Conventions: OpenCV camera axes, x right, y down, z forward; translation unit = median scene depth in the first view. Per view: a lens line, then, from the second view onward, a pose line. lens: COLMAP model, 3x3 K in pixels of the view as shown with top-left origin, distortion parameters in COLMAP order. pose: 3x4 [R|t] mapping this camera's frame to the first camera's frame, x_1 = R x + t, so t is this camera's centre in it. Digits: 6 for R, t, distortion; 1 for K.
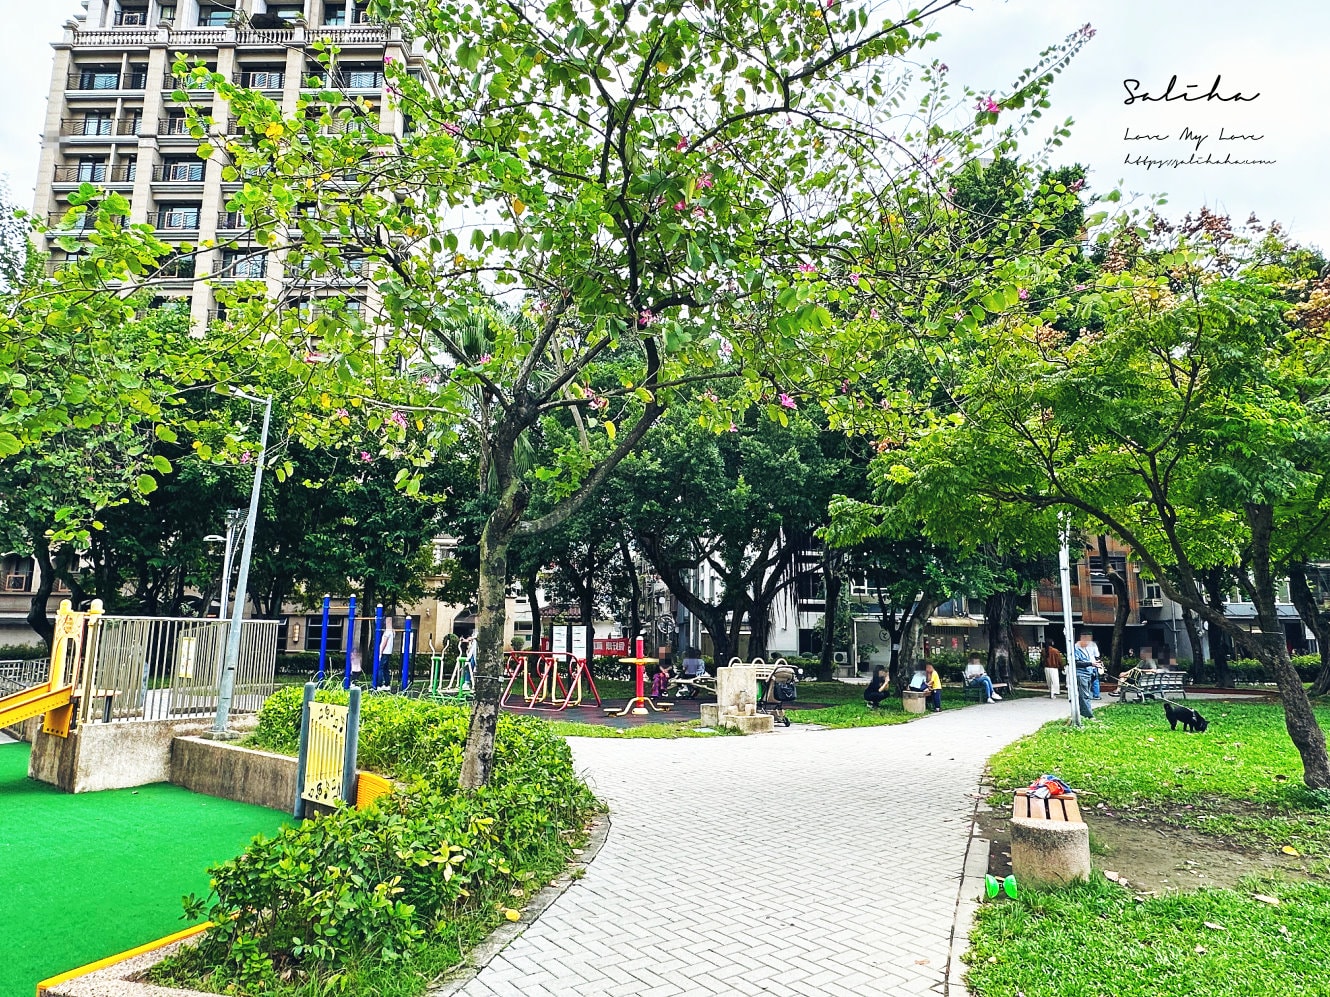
lens RADIAL K [[835.0, 0, 658.6], [0, 835.0, 496.1], [0, 0, 1]] dist [-0.007669, 0.003566]
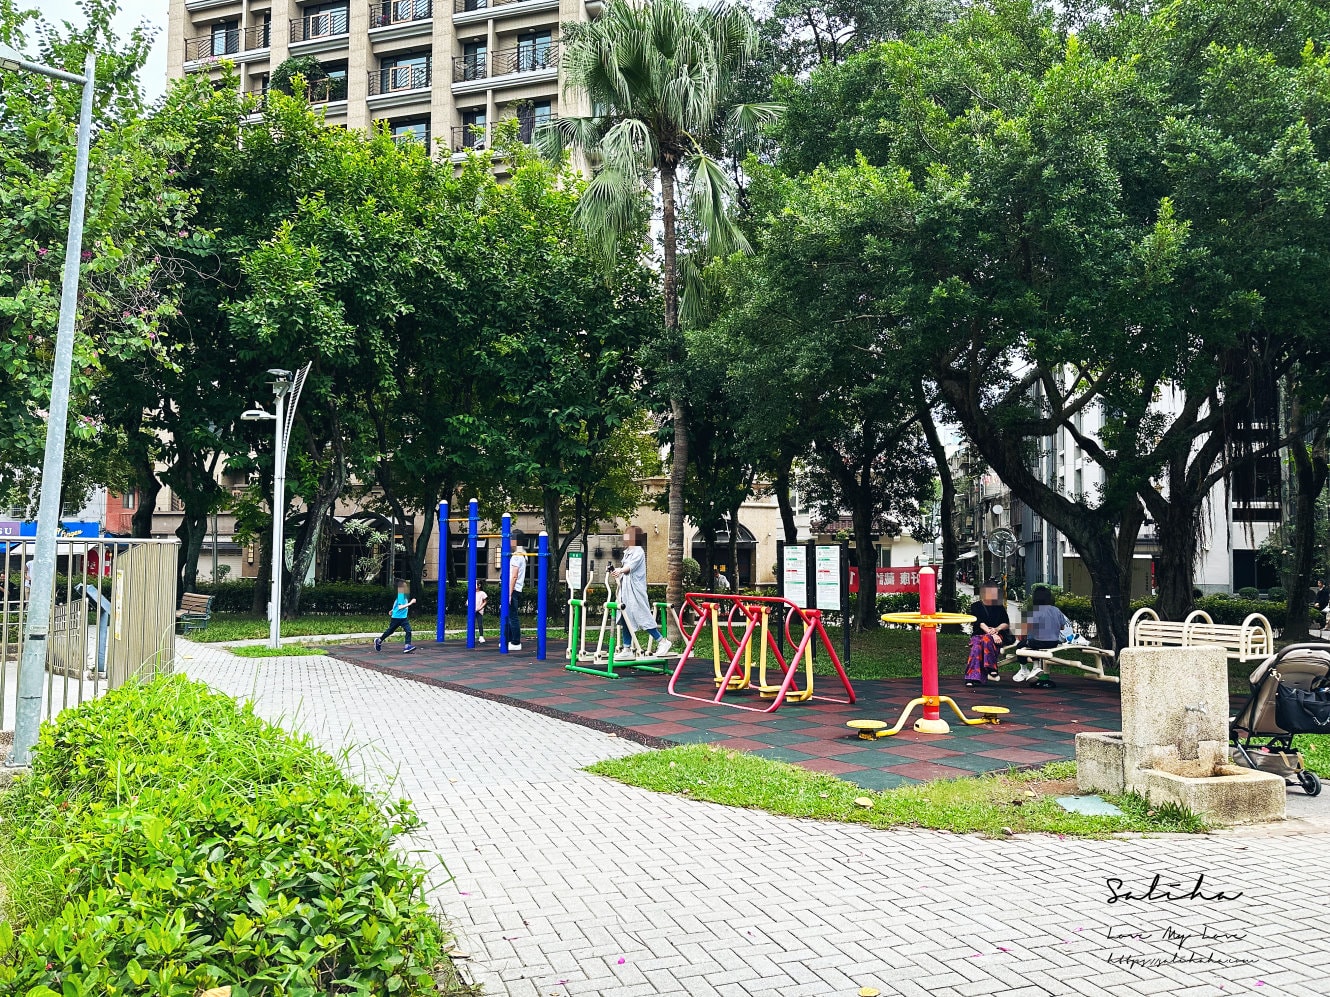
lens RADIAL K [[1039.6, 0, 664.0], [0, 1039.6, 508.2], [0, 0, 1]] dist [0.008912, -0.008001]
pose [[0.952100, -0.016057, -0.305364, 0.011158], [0.051343, 0.992838, 0.107877, 0.051610], [0.301445, -0.118388, 0.946105, 0.322403]]
